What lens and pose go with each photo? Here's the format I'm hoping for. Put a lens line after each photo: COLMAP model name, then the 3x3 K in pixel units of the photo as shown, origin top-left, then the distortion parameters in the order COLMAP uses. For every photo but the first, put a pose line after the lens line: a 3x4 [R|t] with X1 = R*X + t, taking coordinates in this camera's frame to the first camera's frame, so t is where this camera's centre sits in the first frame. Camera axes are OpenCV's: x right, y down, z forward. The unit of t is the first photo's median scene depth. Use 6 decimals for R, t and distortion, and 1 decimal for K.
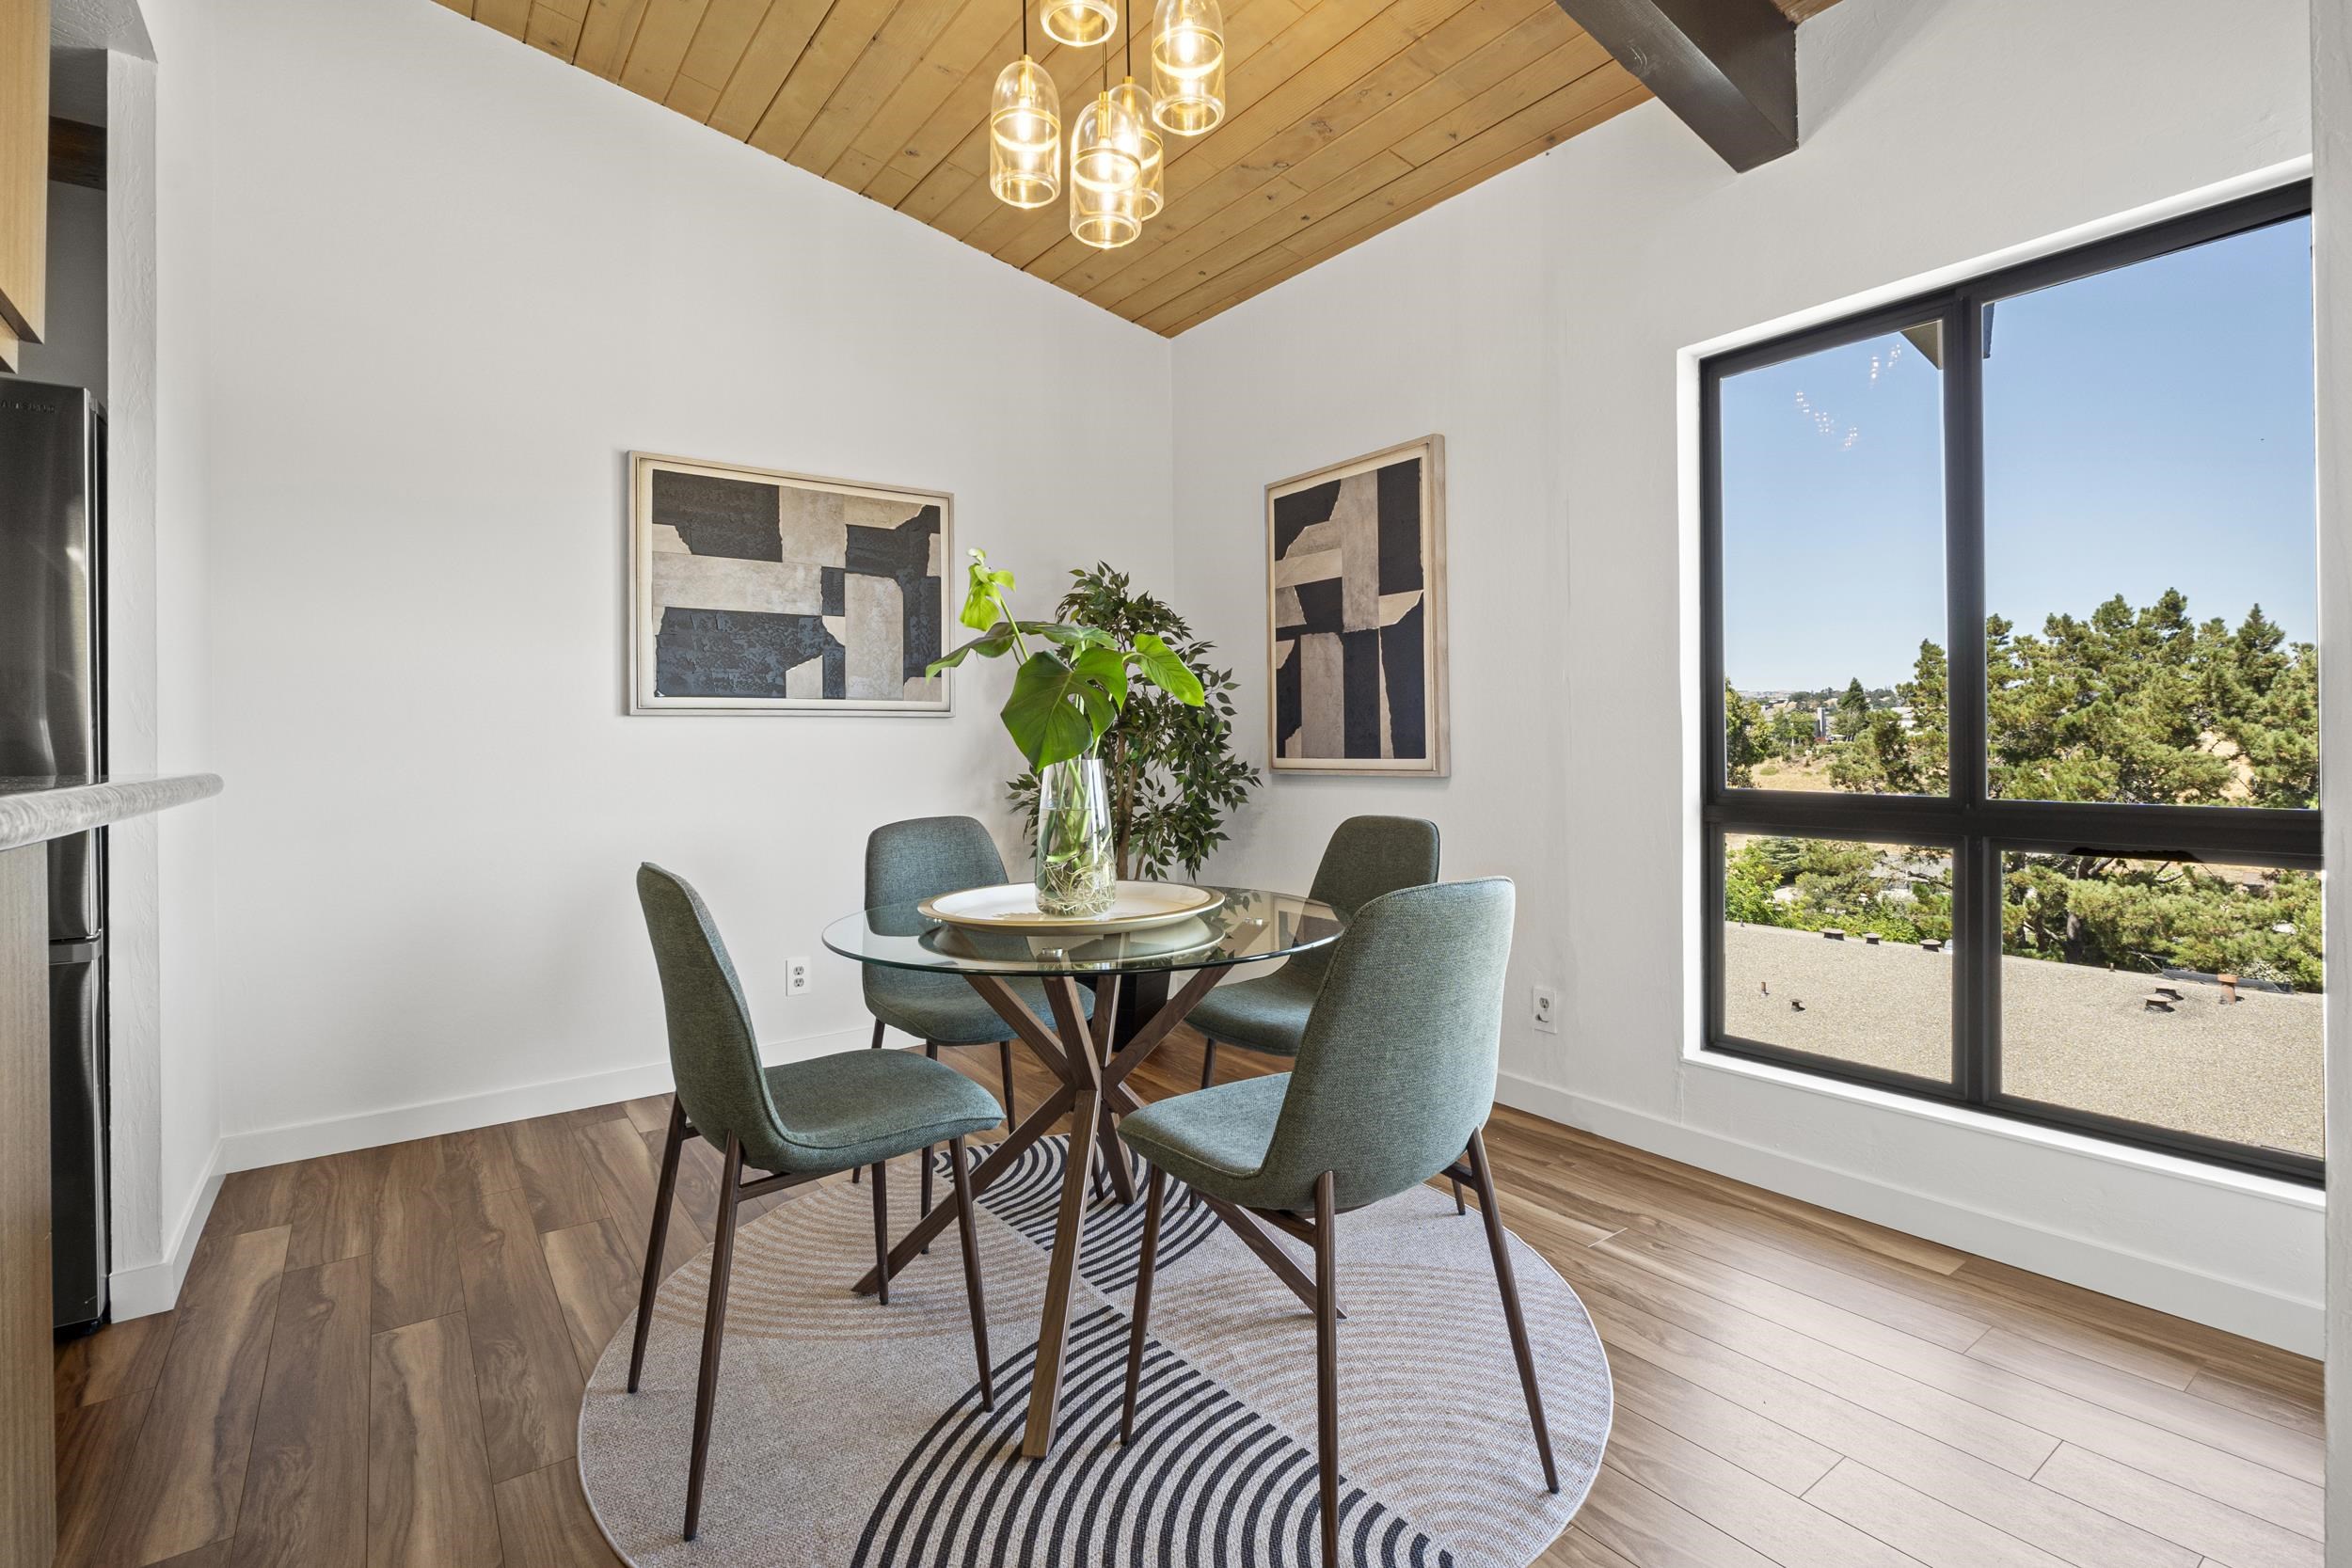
lens RADIAL K [[1091.9, 0, 1193.4], [0, 1091.9, 746.2], [0, 0, 1]] dist [-0.003641, -0.000927]
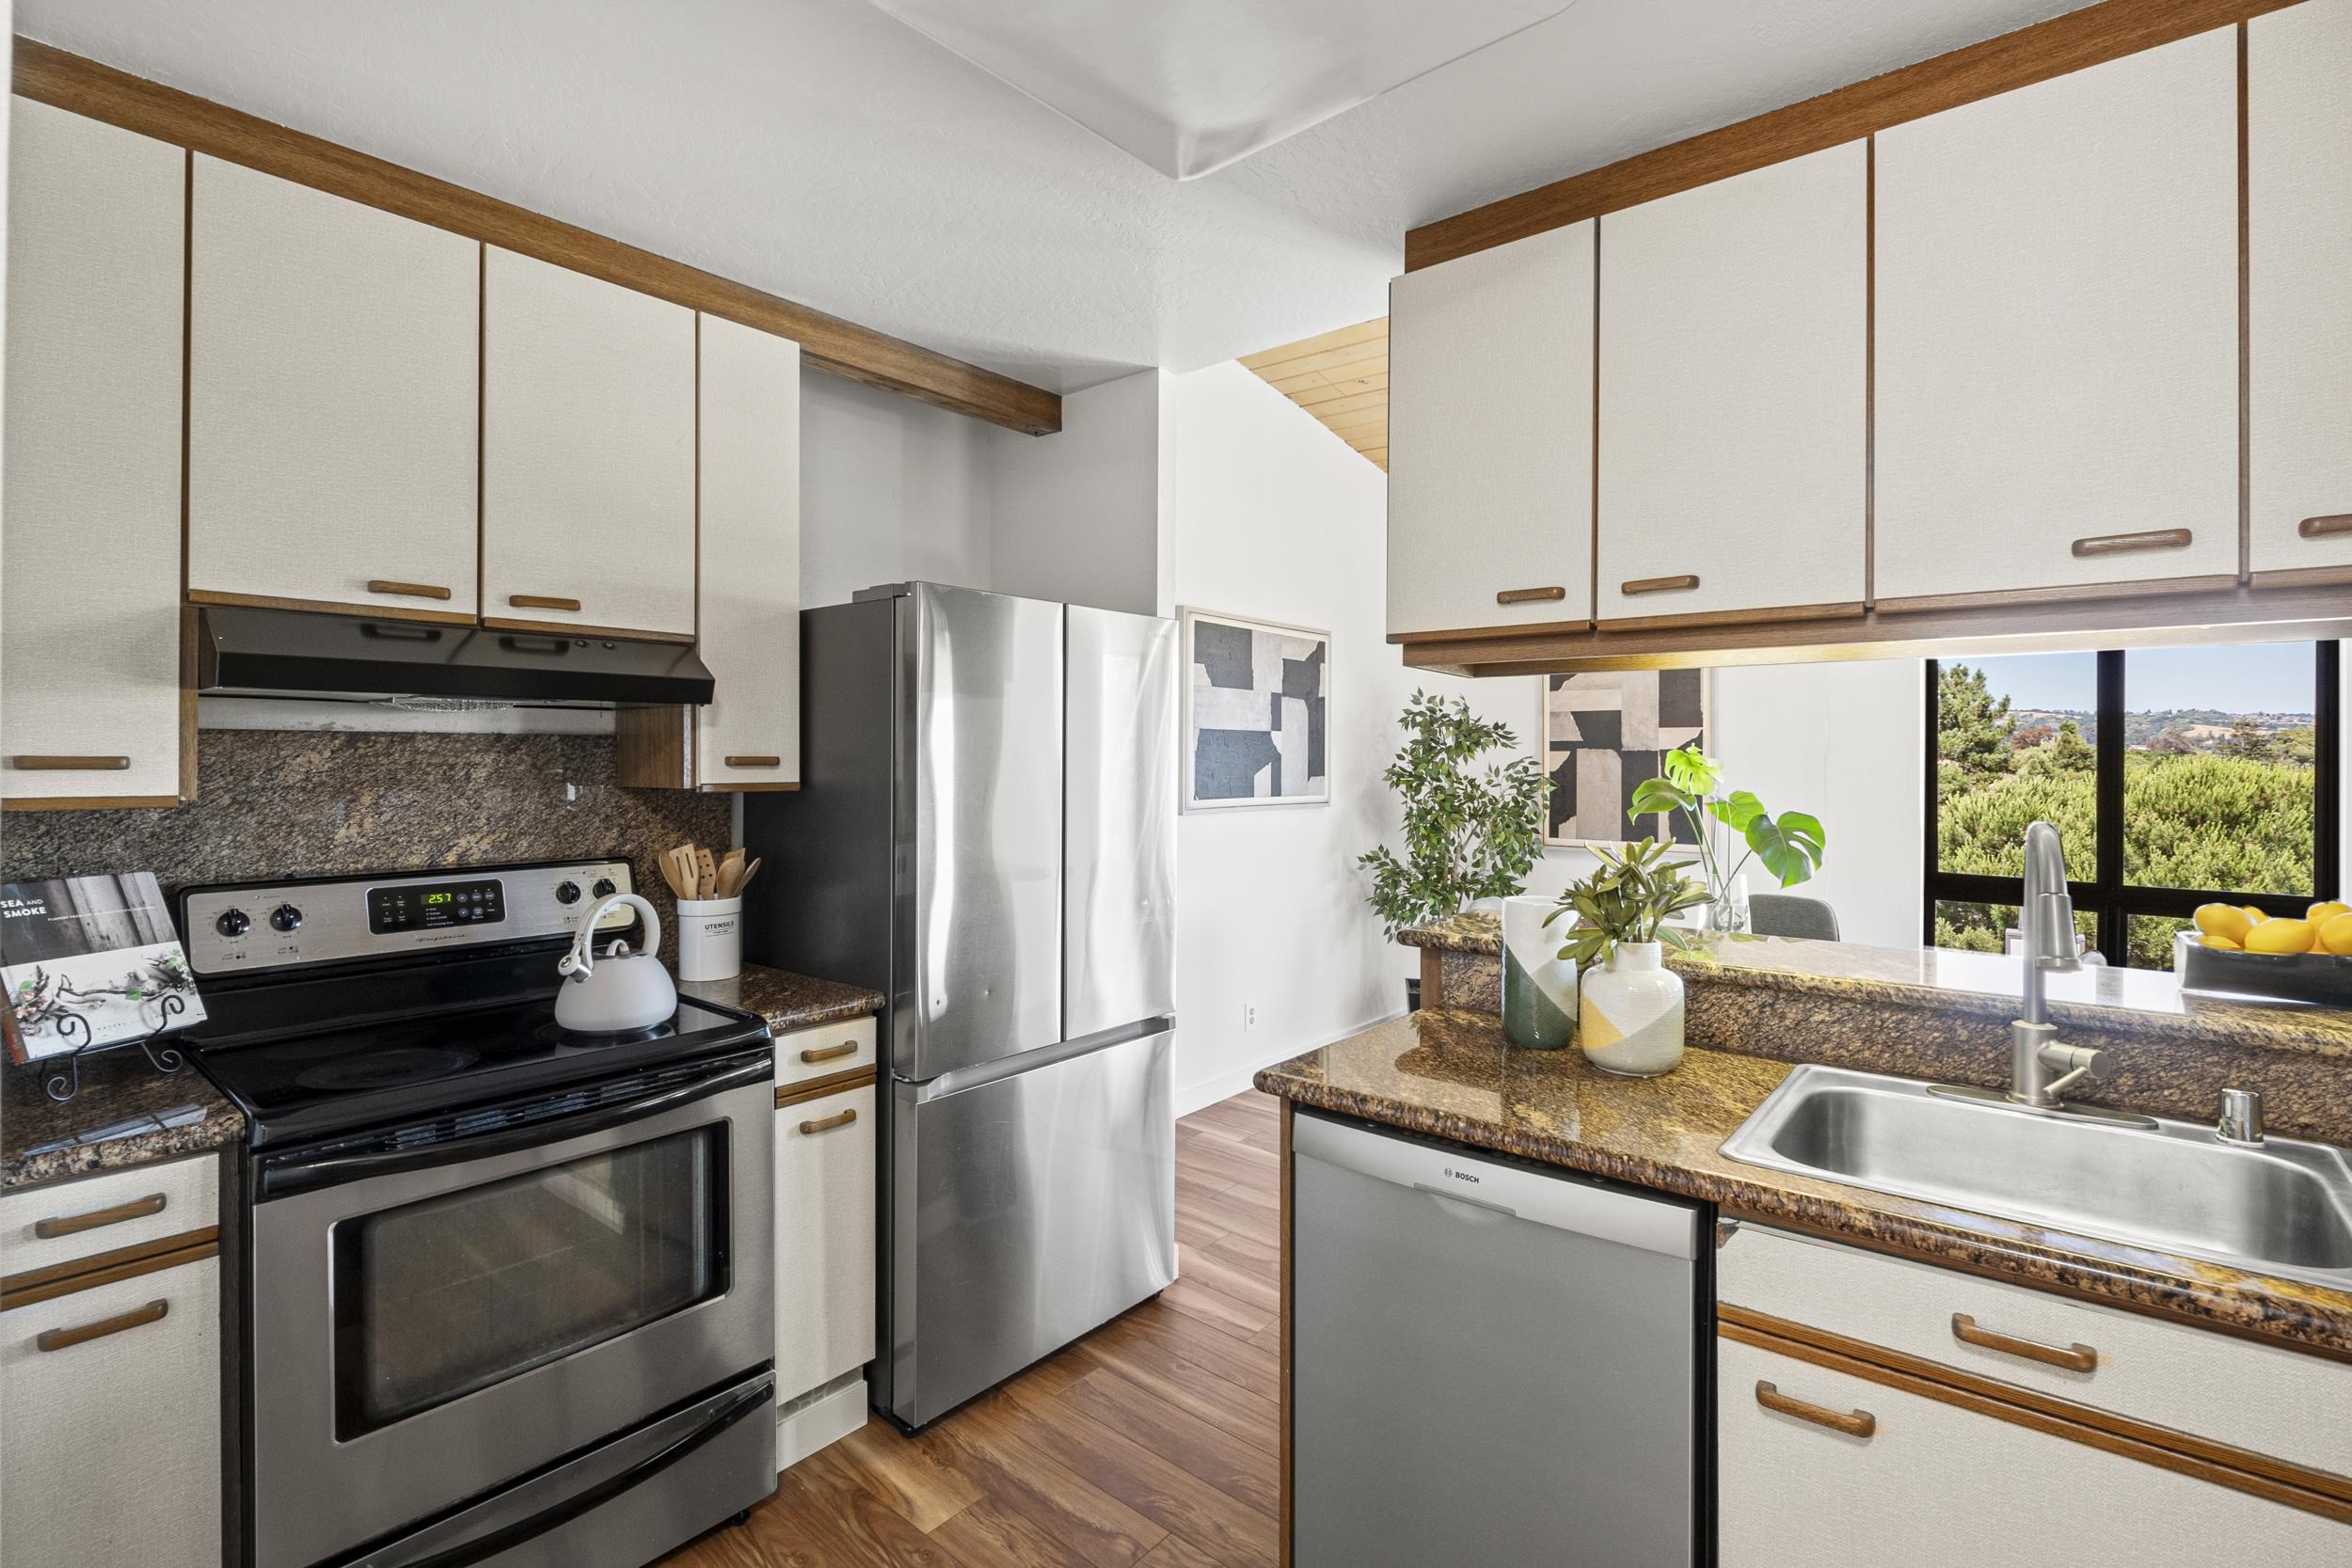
lens RADIAL K [[1091.9, 0, 1192.4], [0, 1091.9, 762.6], [0, 0, 1]] dist [-0.003641, -0.000927]
pose [[0.968372, 0.014634, 0.249082, -0.745851], [-0.014342, 0.999893, -0.002984, -0.077822], [-0.249099, -0.000683, 0.968478, -0.208342]]
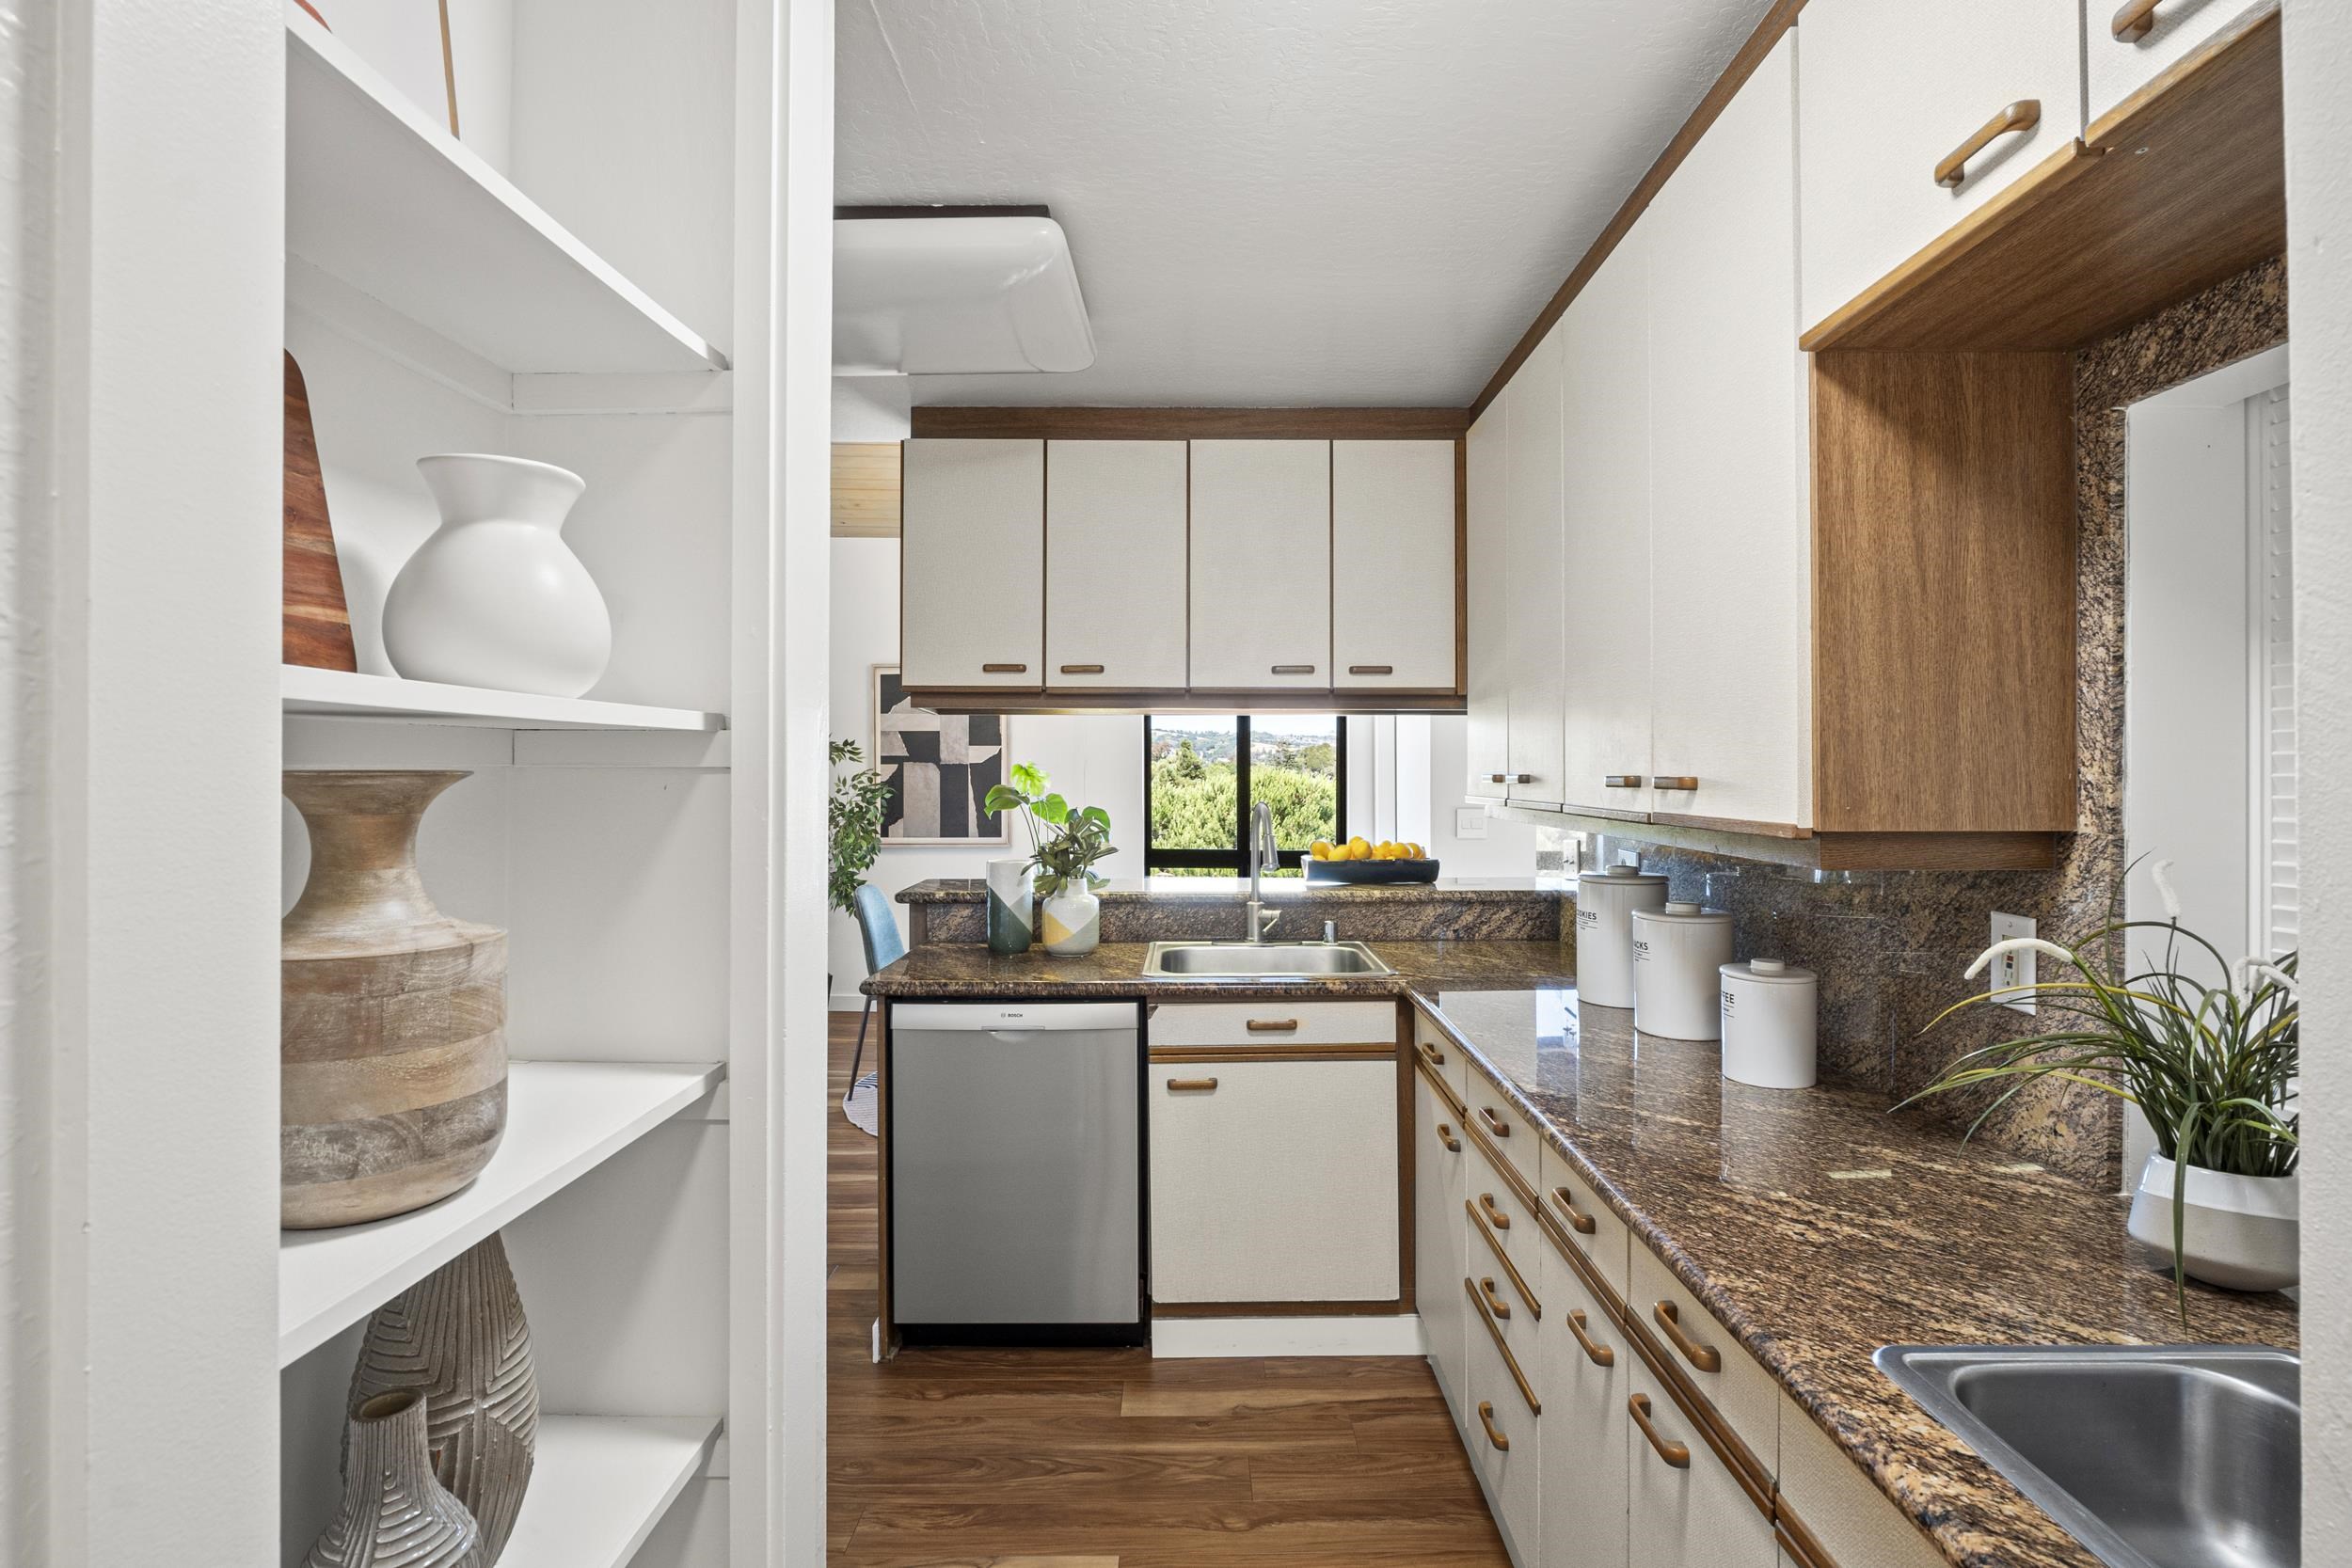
lens RADIAL K [[1127.3, 0, 1184.4], [0, 1127.3, 771.9], [0, 0, 1]] dist [-0.002509, -0.000550]
pose [[0.595108, 0.011358, 0.803565, -1.068047], [-0.003836, 0.999929, -0.011294, -0.073966], [-0.803637, 0.003639, 0.595109, -0.361673]]
